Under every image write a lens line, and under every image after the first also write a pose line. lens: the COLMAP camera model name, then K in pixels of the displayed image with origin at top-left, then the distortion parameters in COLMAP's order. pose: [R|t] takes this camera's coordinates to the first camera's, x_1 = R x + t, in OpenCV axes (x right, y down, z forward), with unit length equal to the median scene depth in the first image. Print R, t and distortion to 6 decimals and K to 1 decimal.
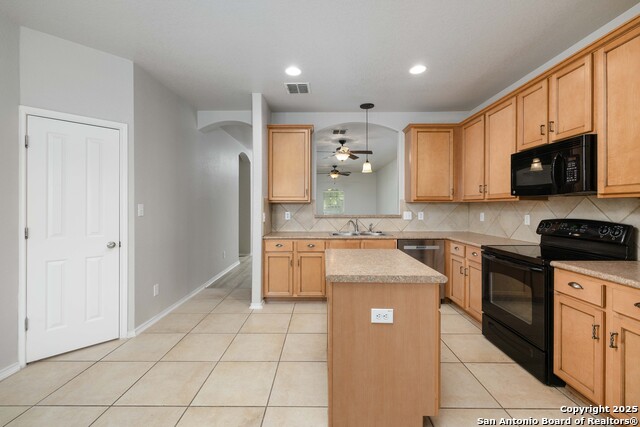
lens RADIAL K [[281.3, 0, 307.7], [0, 281.3, 209.6], [0, 0, 1]] dist [0.005206, -0.000712]
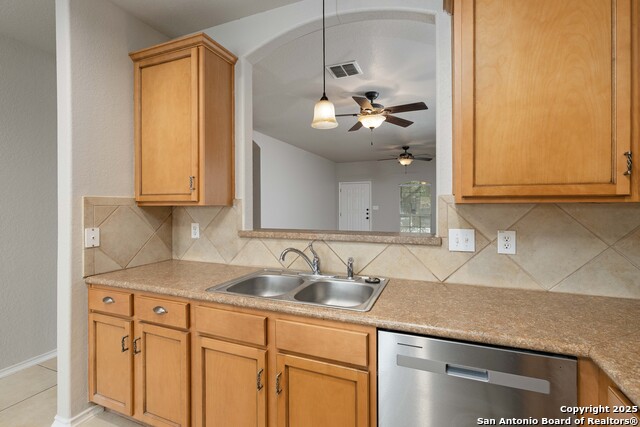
lens RADIAL K [[301.0, 0, 285.0], [0, 301.0, 205.0], [0, 0, 1]] dist [-0.003666, 0.000140]
pose [[0.918321, -0.004392, -0.395812, 0.358270], [0.000547, 0.999952, -0.009826, -0.023526], [0.395836, 0.008807, 0.918279, 0.667848]]
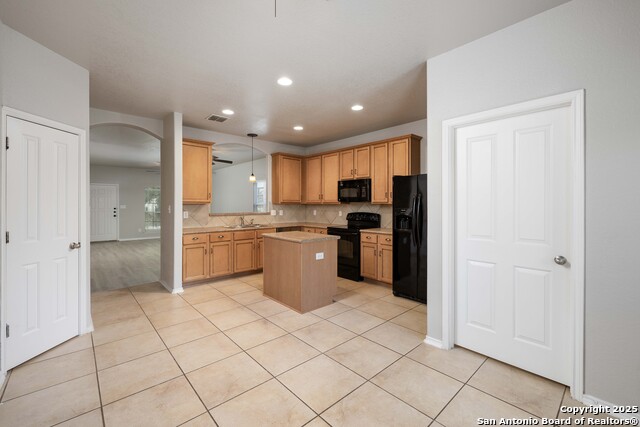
lens RADIAL K [[281.3, 0, 324.4], [0, 281.3, 208.9], [0, 0, 1]] dist [0.005206, -0.000712]
pose [[0.721728, -0.009416, 0.692112, -0.556901], [0.006867, 0.999956, 0.006443, -0.007161], [-0.692142, 0.000103, 0.721761, -0.288662]]
